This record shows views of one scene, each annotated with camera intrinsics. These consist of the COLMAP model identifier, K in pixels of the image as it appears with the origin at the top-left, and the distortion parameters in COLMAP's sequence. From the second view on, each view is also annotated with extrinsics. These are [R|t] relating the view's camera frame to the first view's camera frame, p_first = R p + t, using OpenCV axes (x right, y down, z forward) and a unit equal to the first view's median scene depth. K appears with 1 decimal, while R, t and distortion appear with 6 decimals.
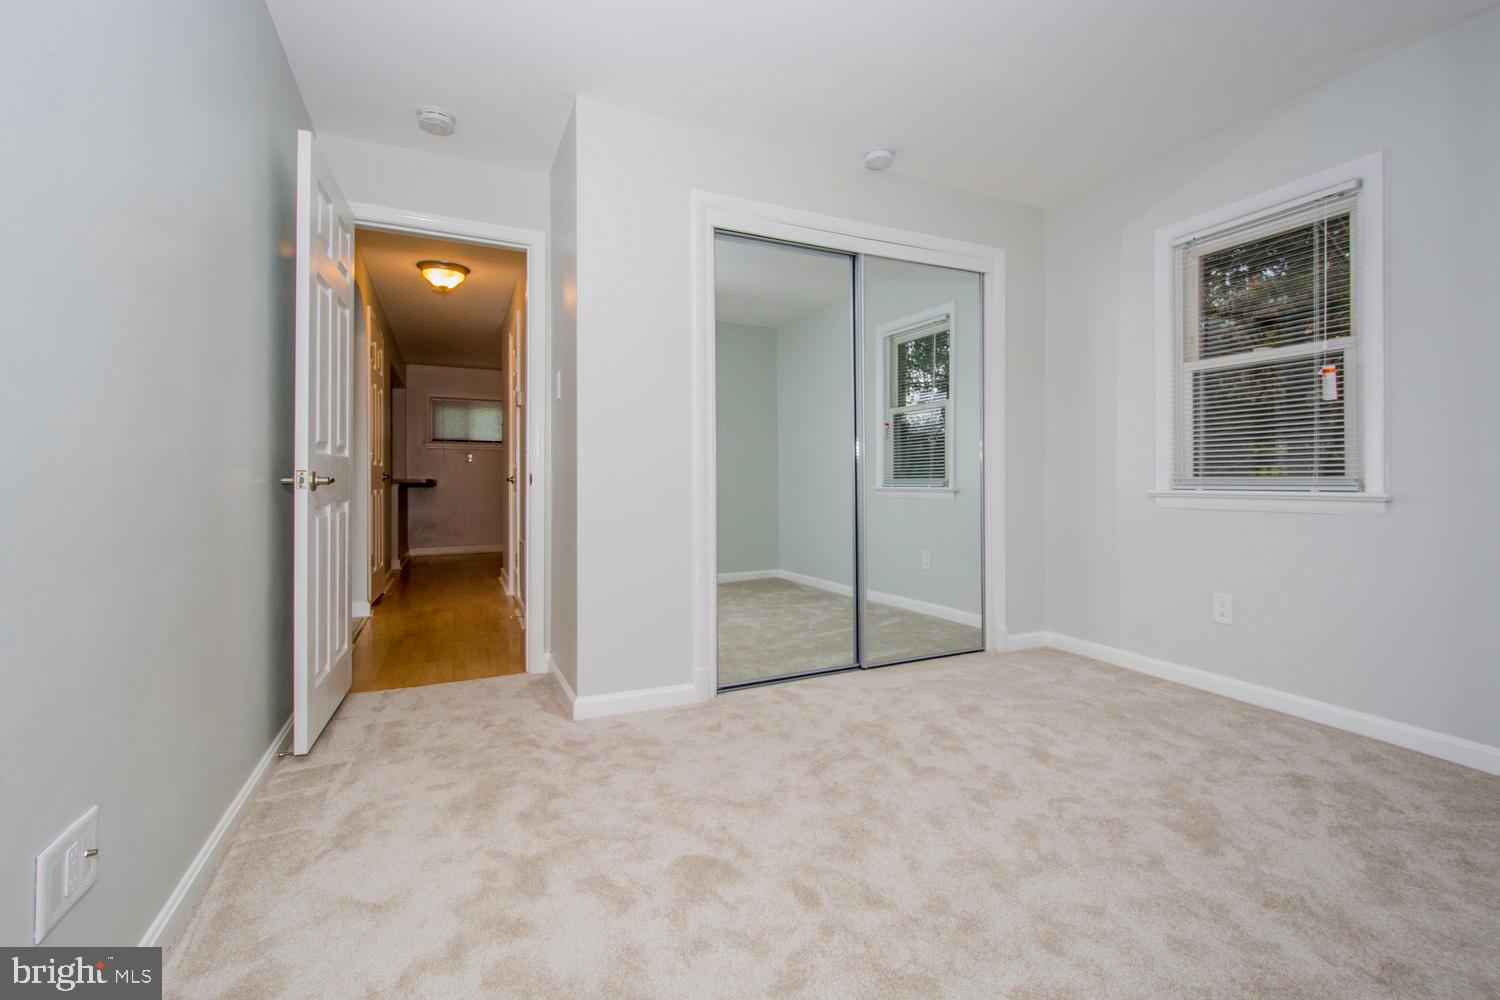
lens RADIAL K [[658.1, 0, 751.4], [0, 658.1, 481.2], [0, 0, 1]] dist [0.000279, -0.000074]
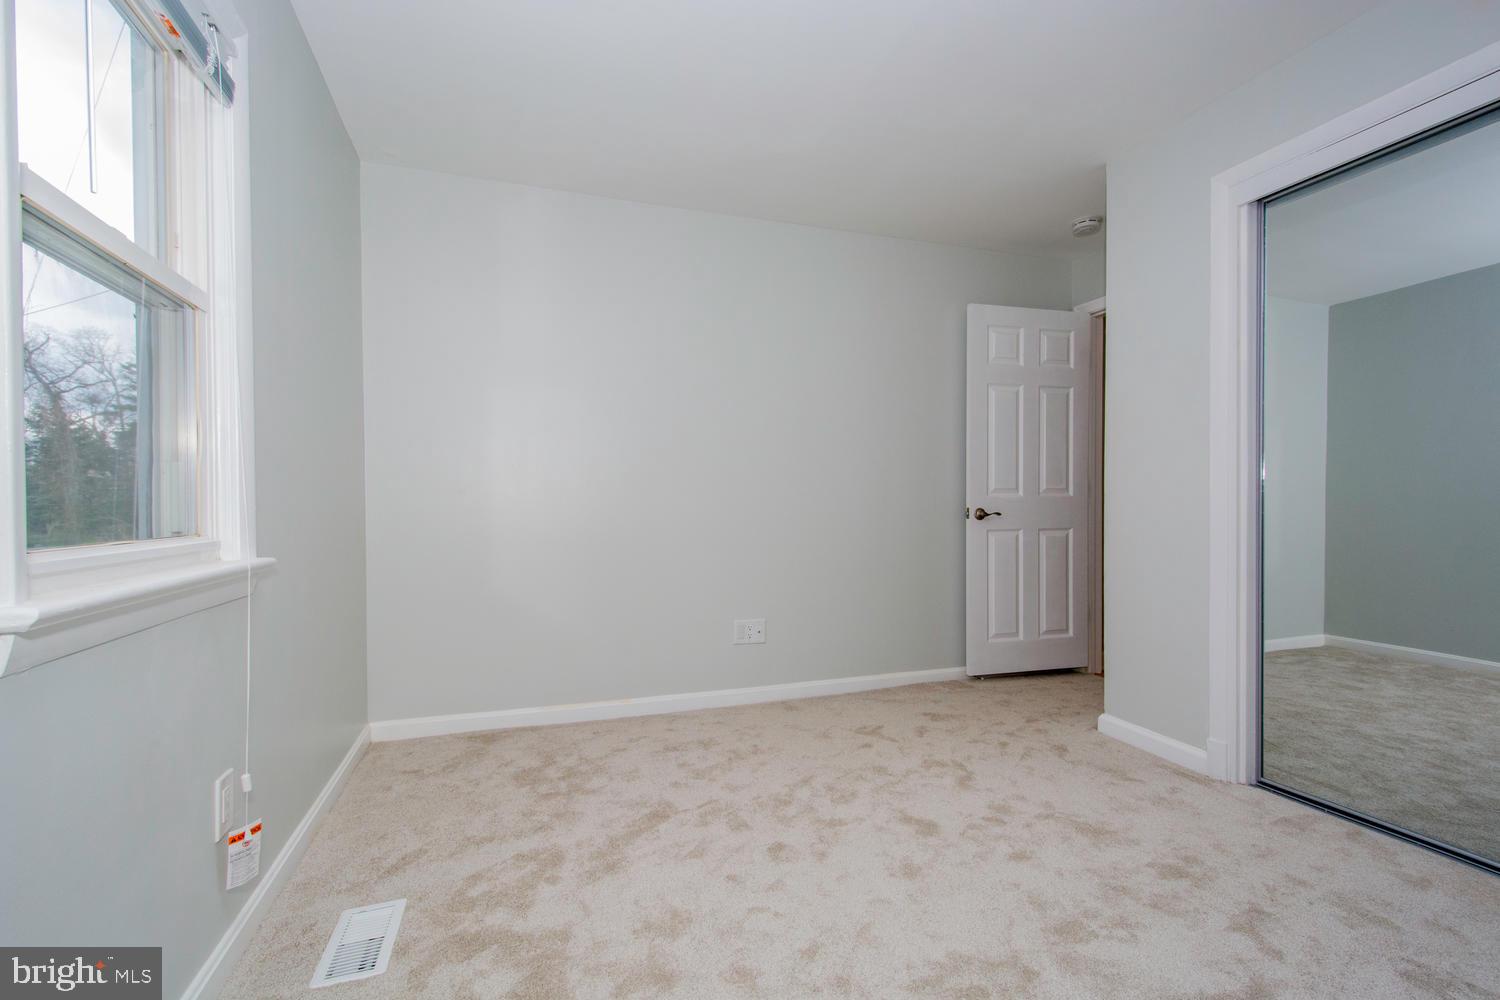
lens RADIAL K [[671.6, 0, 751.3], [0, 671.6, 495.4], [0, 0, 1]] dist [0.000251, -0.000580]
pose [[-0.103686, -0.004509, -0.994600, 0.949627], [0.005492, 0.999972, -0.005106, -0.032819], [0.994595, -0.005991, -0.103658, 0.552178]]
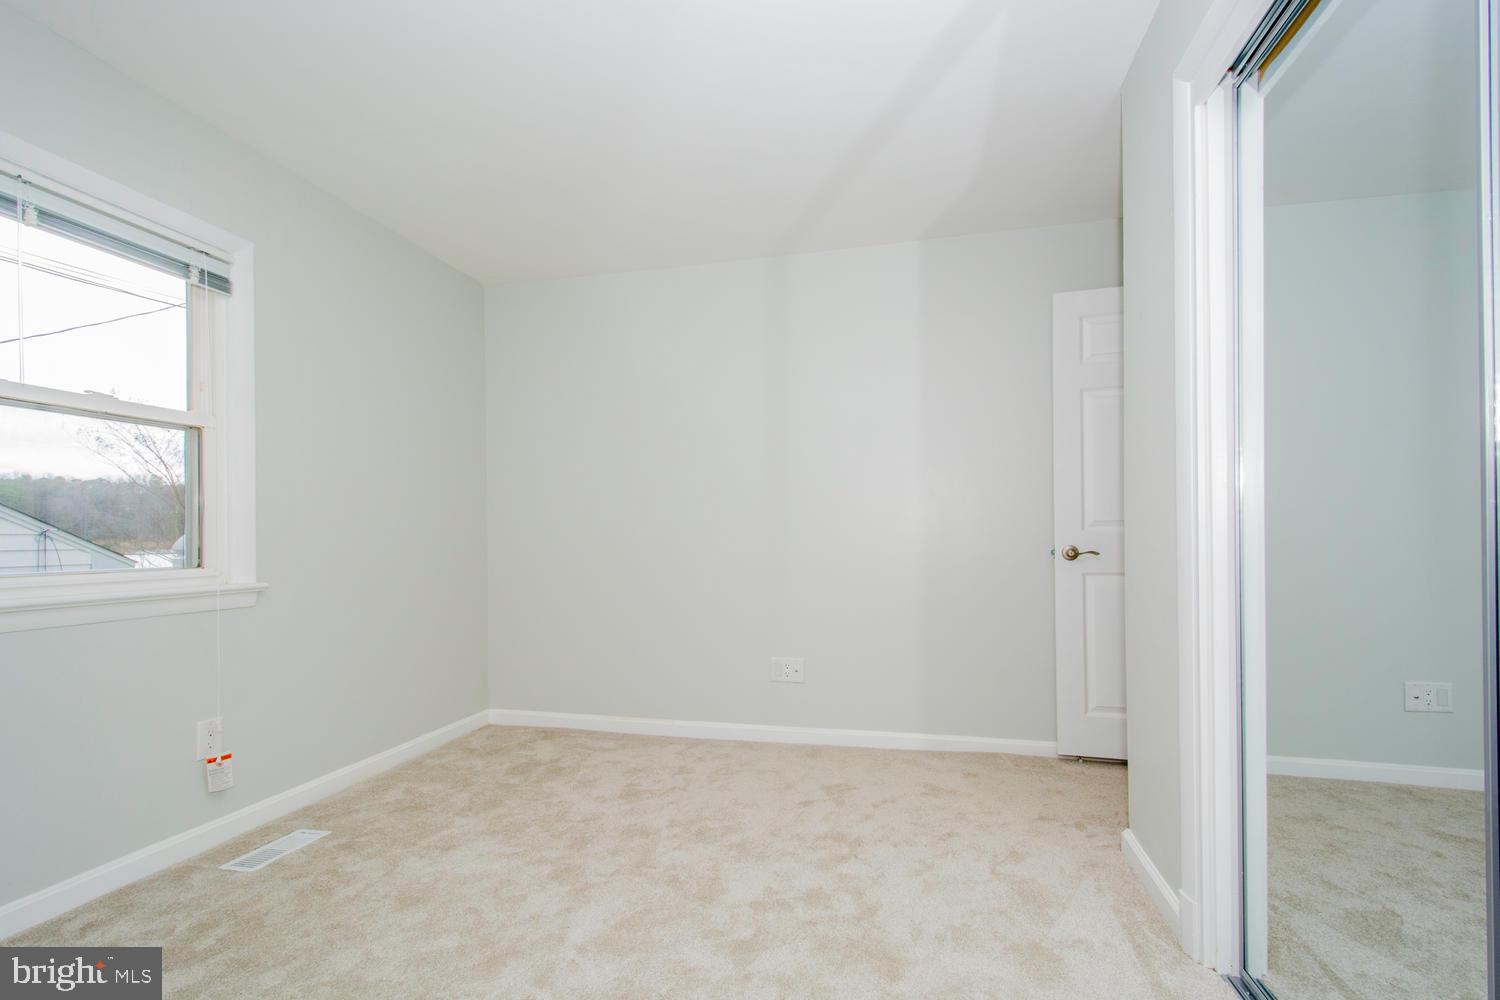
lens RADIAL K [[662.0, 0, 751.3], [0, 662.0, 521.2], [0, 0, 1]] dist [0.000339, -0.000107]
pose [[-0.600610, -0.009410, -0.799487, 0.691335], [0.010128, 0.999761, -0.019376, -0.035496], [0.799478, -0.019734, -0.600371, 1.162227]]
